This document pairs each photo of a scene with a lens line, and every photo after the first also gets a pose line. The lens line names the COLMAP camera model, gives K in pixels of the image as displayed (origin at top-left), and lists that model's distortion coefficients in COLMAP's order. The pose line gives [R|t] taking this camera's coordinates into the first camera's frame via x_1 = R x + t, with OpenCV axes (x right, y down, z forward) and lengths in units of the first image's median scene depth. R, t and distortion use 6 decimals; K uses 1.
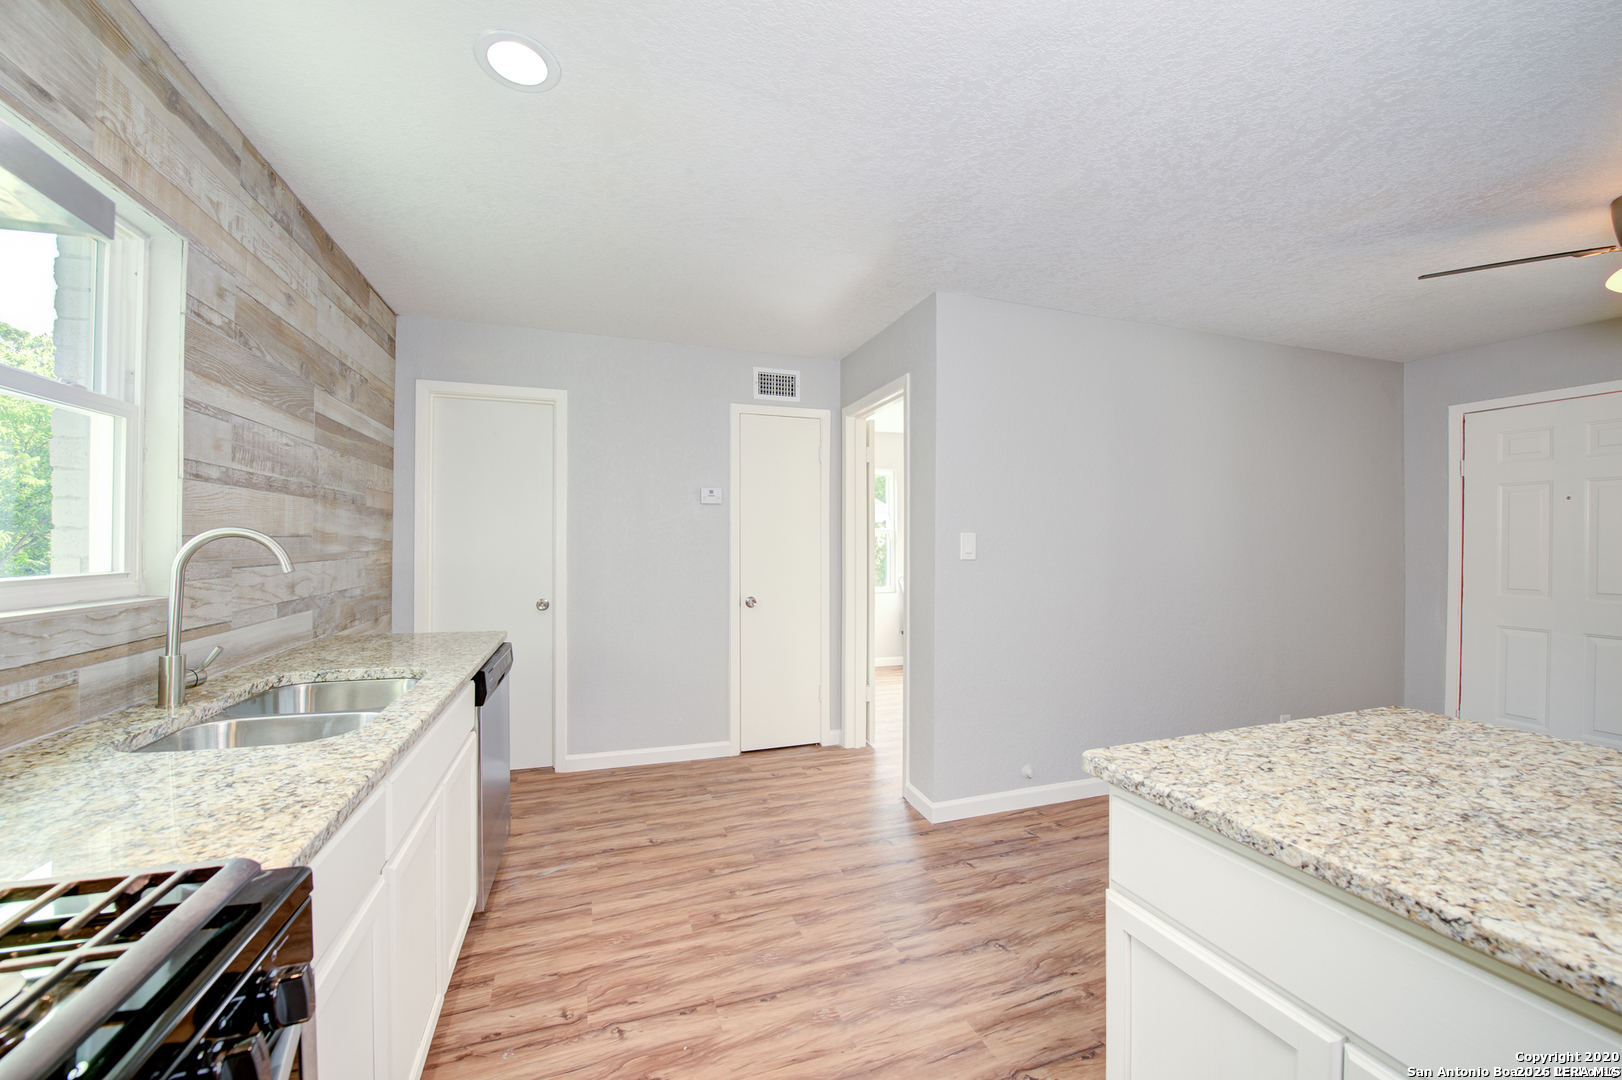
lens RADIAL K [[636.7, 0, 807.5], [0, 636.7, 546.4], [0, 0, 1]] dist [-0.018456, -0.000046]
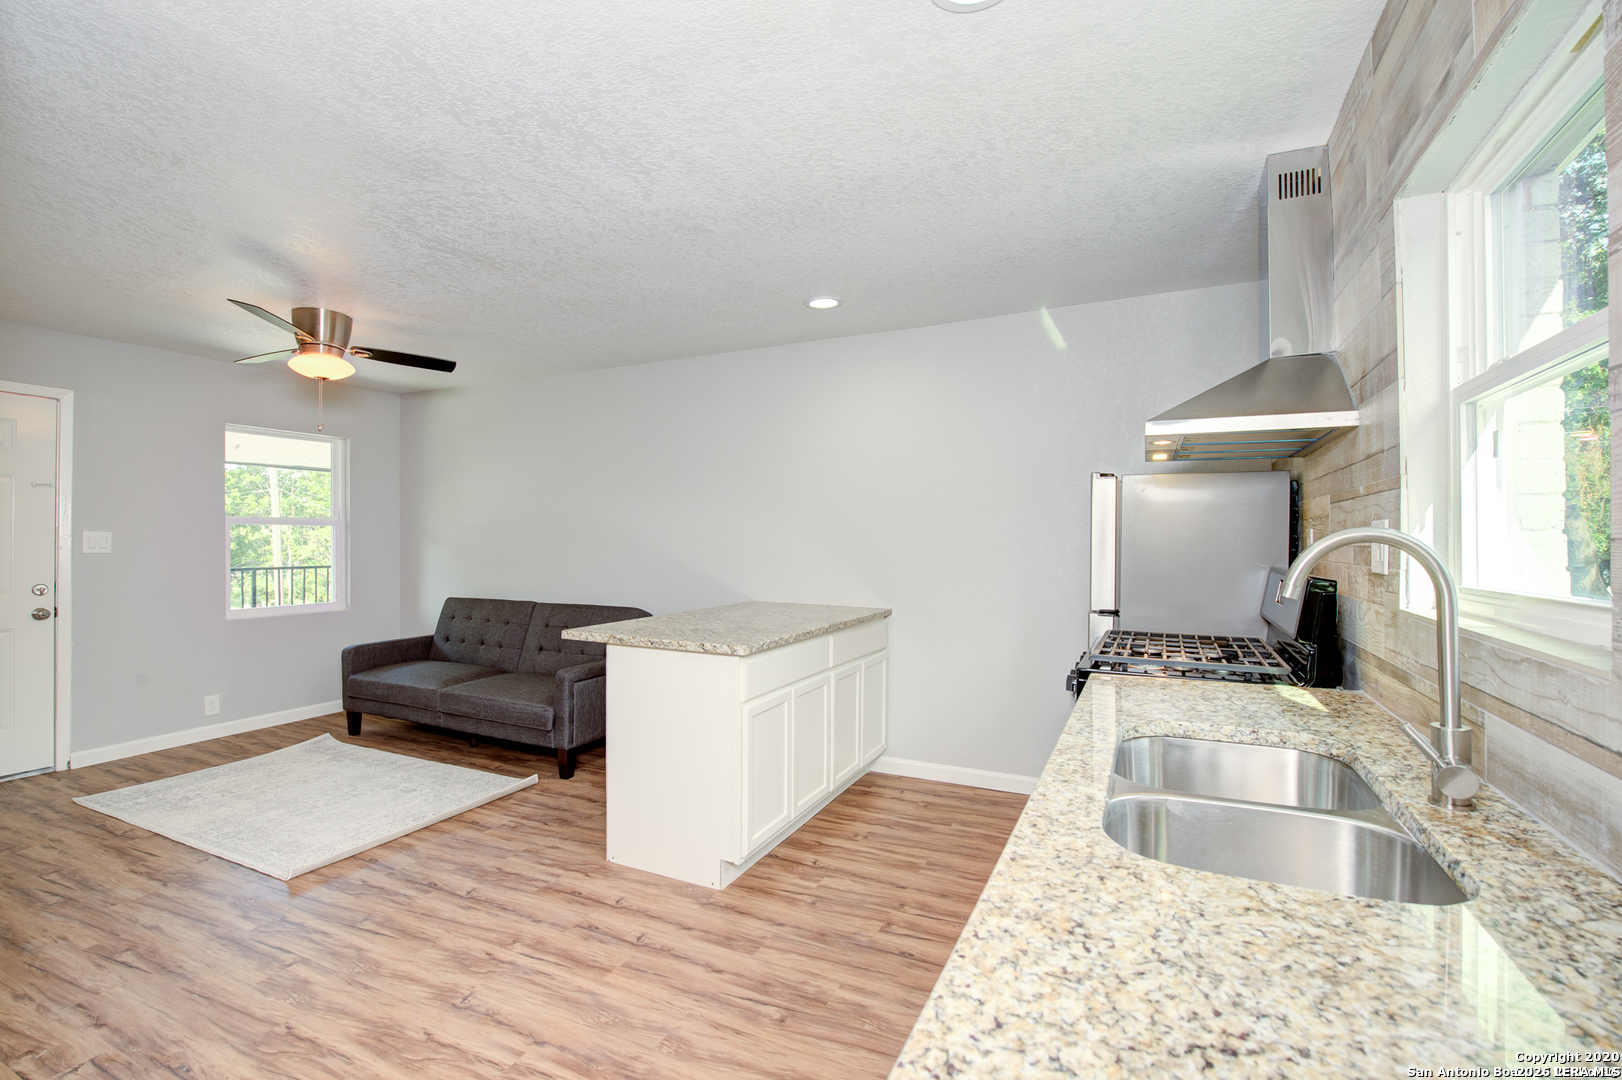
lens RADIAL K [[719.4, 0, 815.1], [0, 719.4, 536.8], [0, 0, 1]] dist [-0.015026, 0.000580]
pose [[-0.720350, -0.001602, 0.693609, -0.798571], [-0.006128, 0.999973, -0.004055, -0.013250], [-0.693584, -0.007171, -0.720340, 1.500224]]
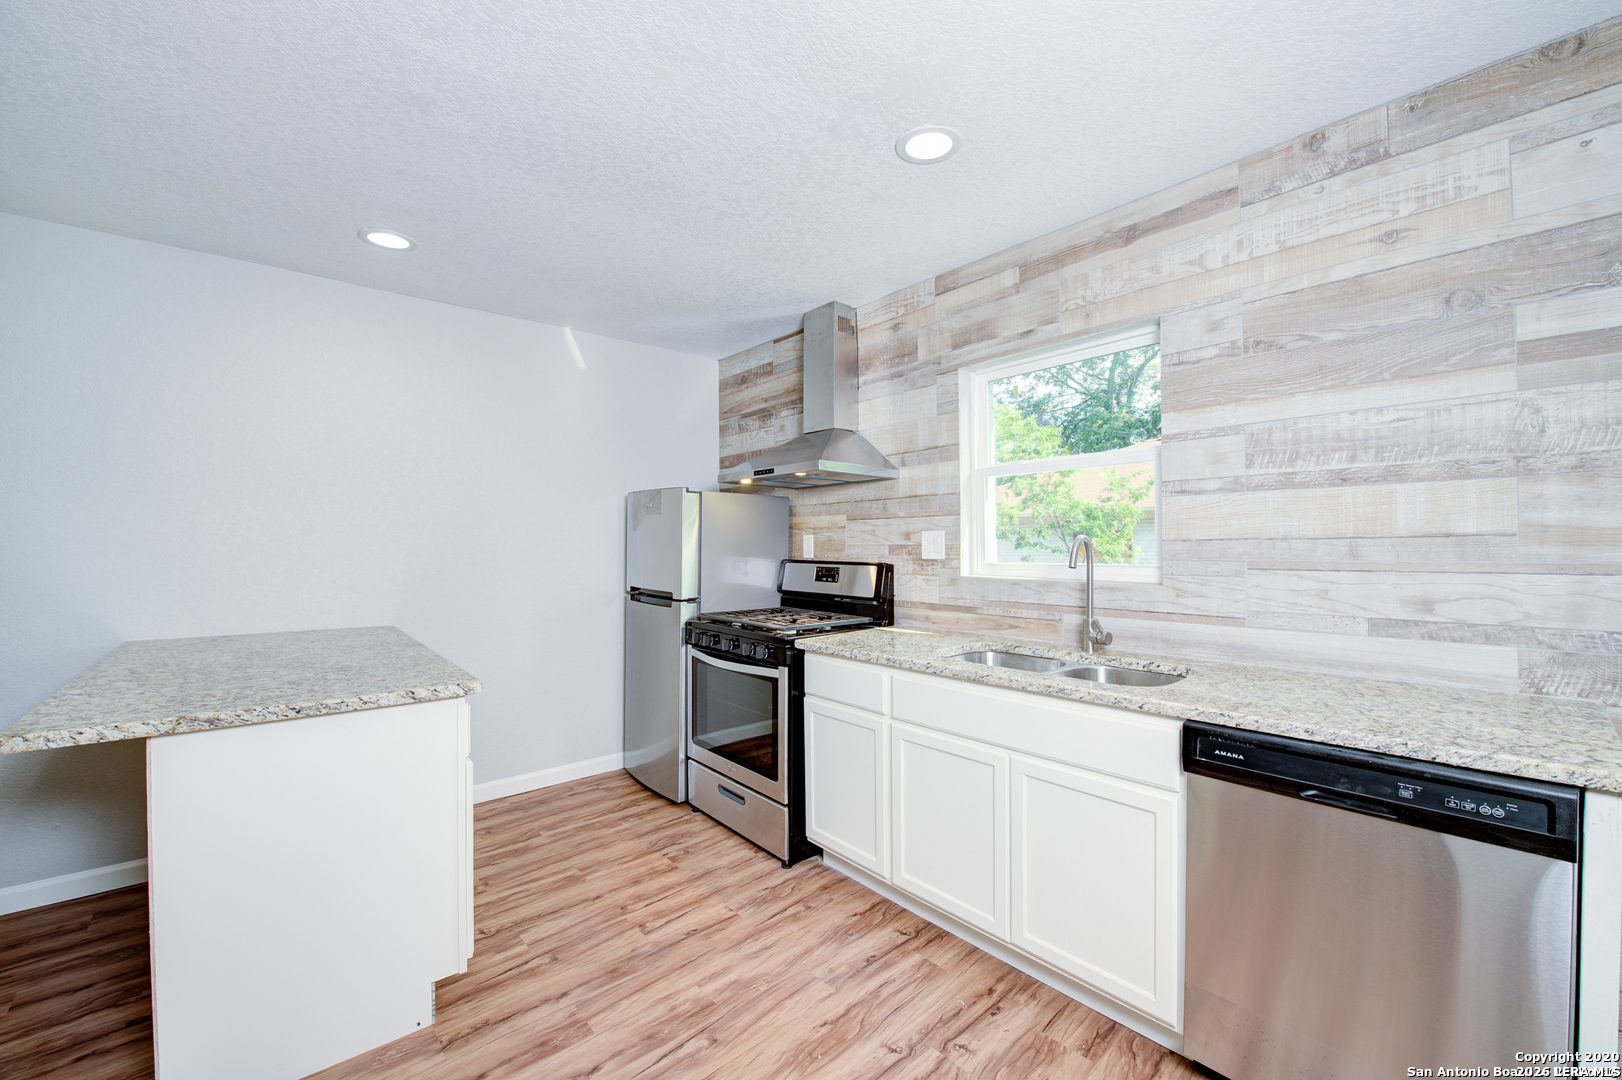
lens RADIAL K [[636.7, 0, 813.8], [0, 636.7, 543.6], [0, 0, 1]] dist [-0.018456, -0.000046]
pose [[-0.922369, 0.000617, -0.386310, 0.168621], [0.002014, 0.999993, -0.003210, -0.005527], [0.386305, -0.003739, -0.922364, 1.648078]]
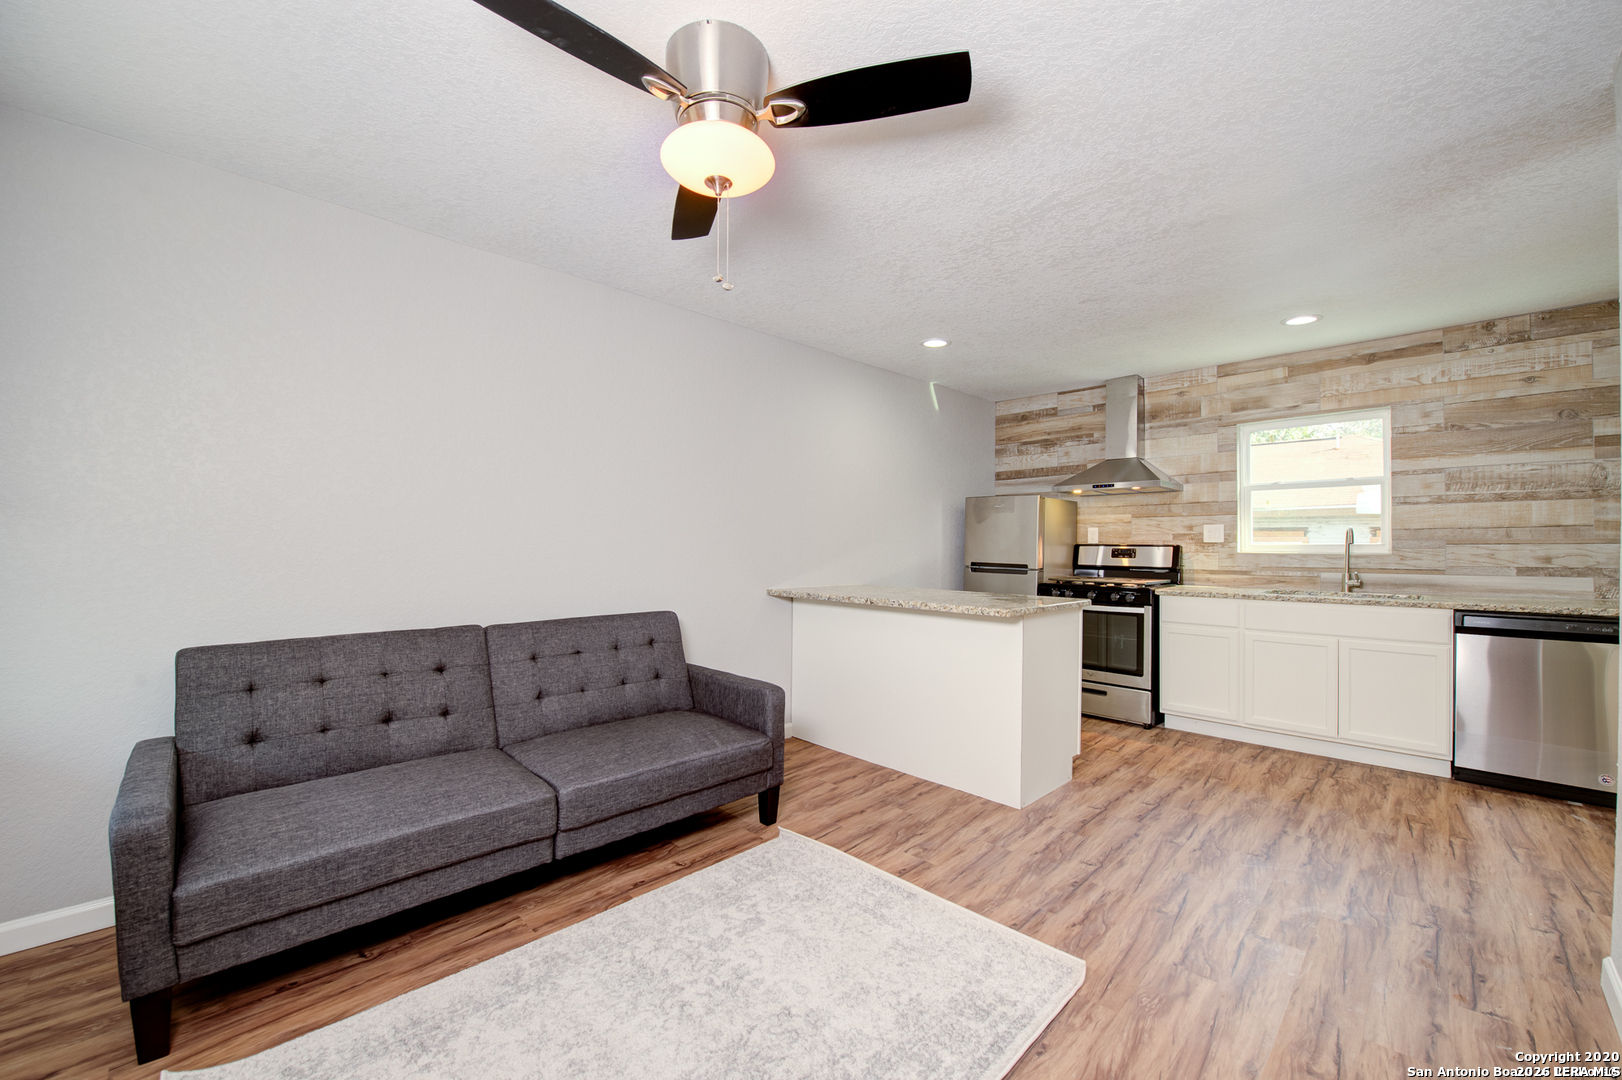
lens RADIAL K [[636.7, 0, 821.6], [0, 636.7, 544.5], [0, 0, 1]] dist [-0.018456, -0.000046]
pose [[-0.896753, -0.005913, -0.442491, 1.721235], [-0.004652, 0.999981, -0.003935, 0.052266], [0.442507, -0.001471, -0.896764, 1.853227]]
